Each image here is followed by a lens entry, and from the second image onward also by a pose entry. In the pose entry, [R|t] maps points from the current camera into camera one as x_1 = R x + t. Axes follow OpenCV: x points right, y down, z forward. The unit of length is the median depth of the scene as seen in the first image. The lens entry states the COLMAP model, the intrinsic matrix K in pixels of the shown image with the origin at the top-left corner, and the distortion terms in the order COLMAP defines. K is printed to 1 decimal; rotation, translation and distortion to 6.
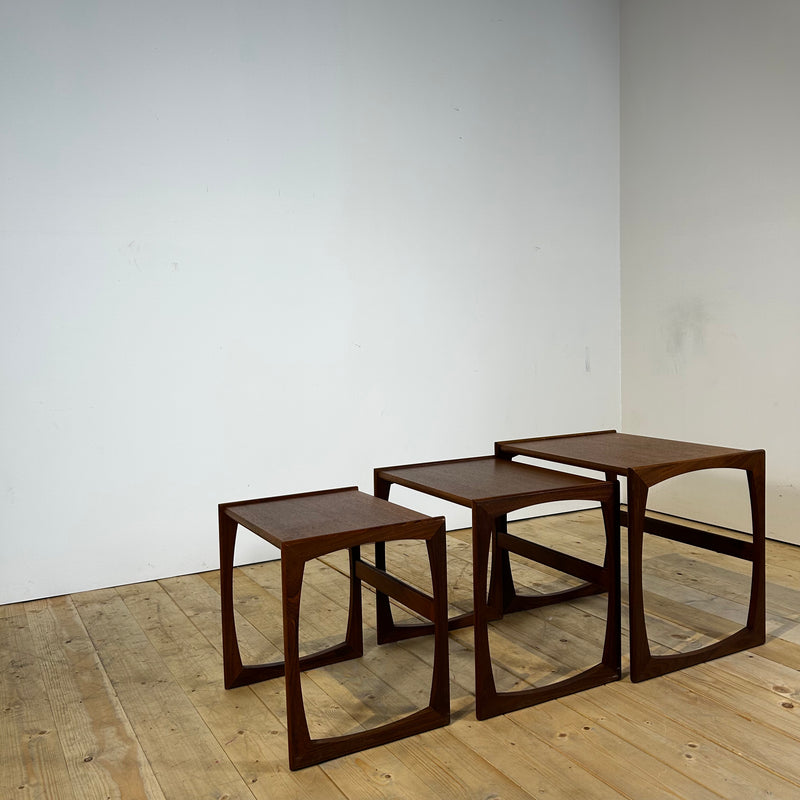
lens RADIAL K [[808.7, 0, 402.1], [0, 808.7, 397.3], [0, 0, 1]] dist [0.012514, 0.000000]
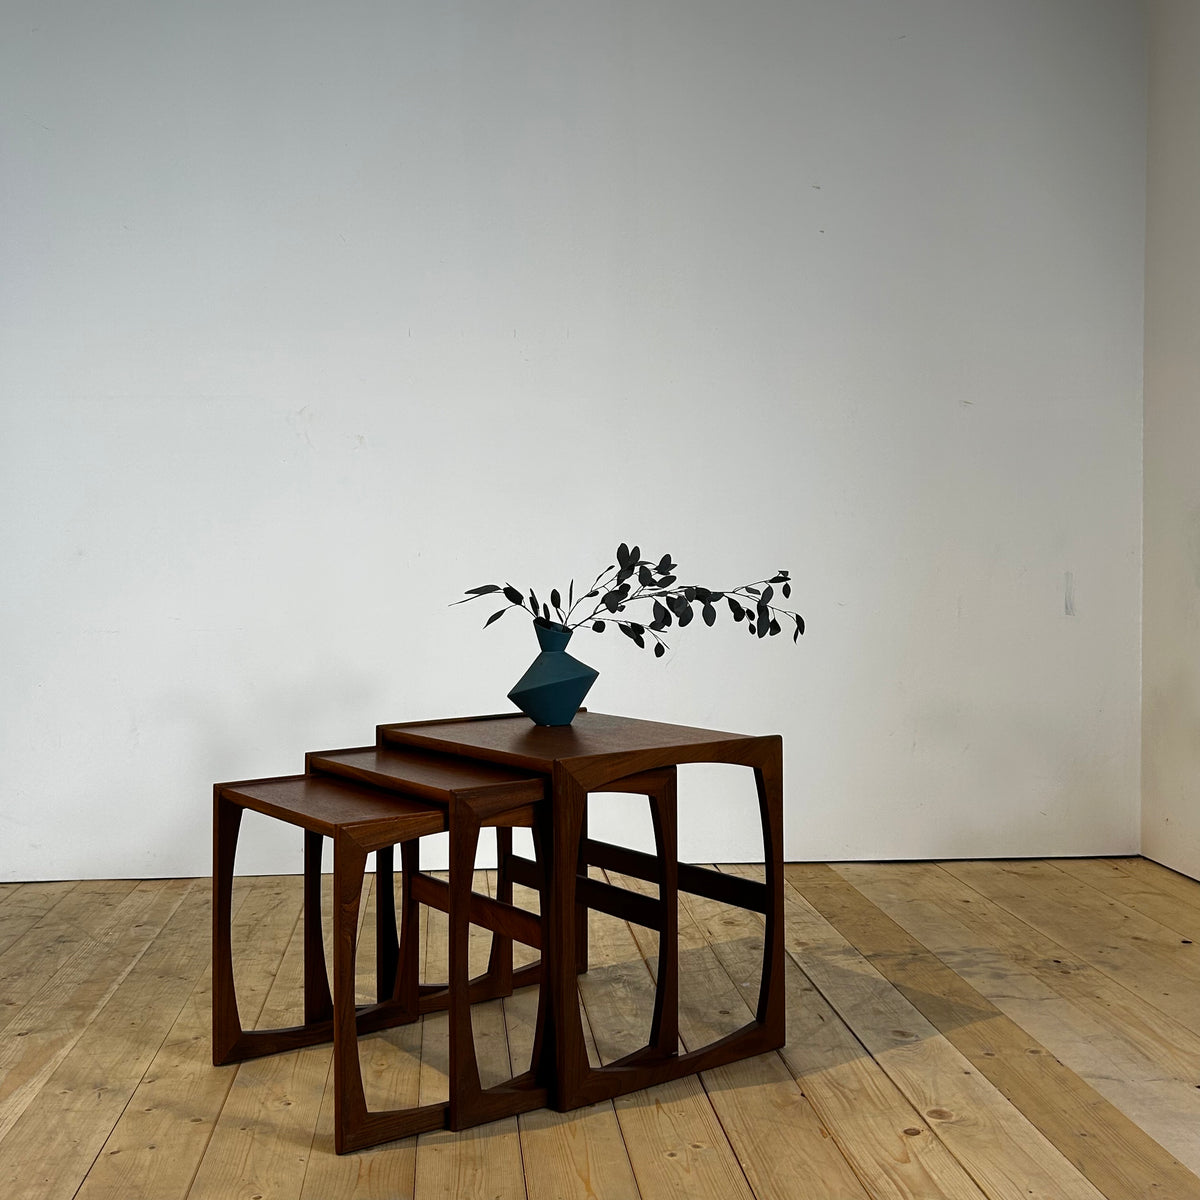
lens RADIAL K [[1470.9, 0, 607.2], [0, 1470.9, 592.1], [0, 0, 1]] dist [0.012538, 0.000000]
pose [[0.921960, 0.036936, -0.385519, 0.612887], [-0.052908, 0.998121, -0.030900, 0.002713], [0.383653, 0.048886, 0.922182, -0.165434]]
